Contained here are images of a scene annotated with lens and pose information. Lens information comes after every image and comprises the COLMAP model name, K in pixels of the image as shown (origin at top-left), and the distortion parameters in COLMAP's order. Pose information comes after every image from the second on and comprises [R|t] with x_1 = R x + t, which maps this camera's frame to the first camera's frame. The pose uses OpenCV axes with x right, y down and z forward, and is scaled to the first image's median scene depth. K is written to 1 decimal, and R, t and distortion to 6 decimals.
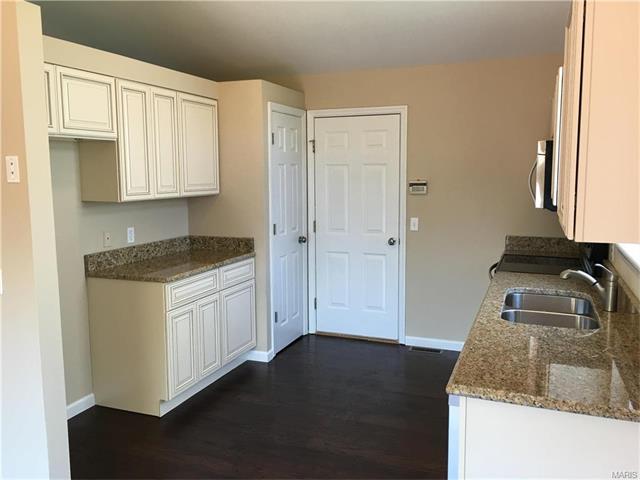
lens RADIAL K [[545.9, 0, 320.0], [0, 545.9, 240.0], [0, 0, 1]] dist [-0.004531, -0.009593]
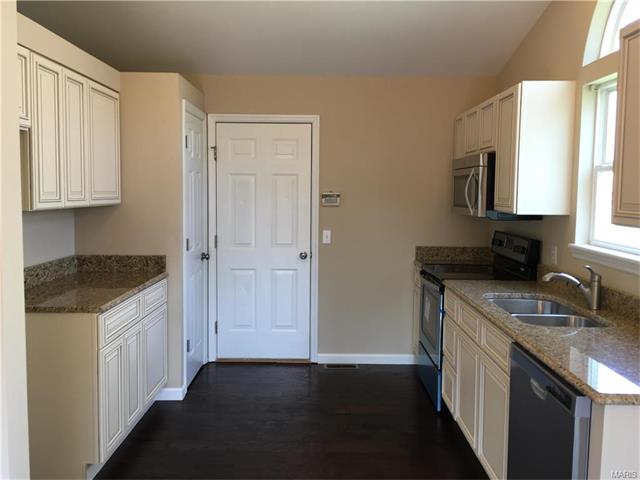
lens RADIAL K [[549.0, 0, 319.8], [0, 549.0, 231.9], [0, 0, 1]] dist [0.008627, -0.003083]
pose [[0.928721, -0.012728, 0.370560, -0.208959], [0.031017, 0.998575, -0.043437, 0.004504], [-0.369479, 0.051835, 0.927792, 0.102005]]
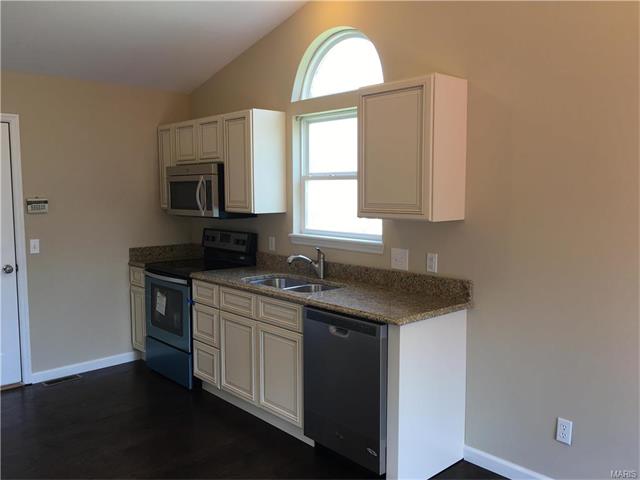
lens RADIAL K [[533.0, 0, 340.6], [0, 533.0, 237.6], [0, 0, 1]] dist [0.000445, -0.000048]
pose [[0.403300, -0.075109, 0.911980, -0.445638], [0.116045, 0.992777, 0.030445, -0.012018], [-0.907680, 0.093552, 0.409103, 0.184763]]
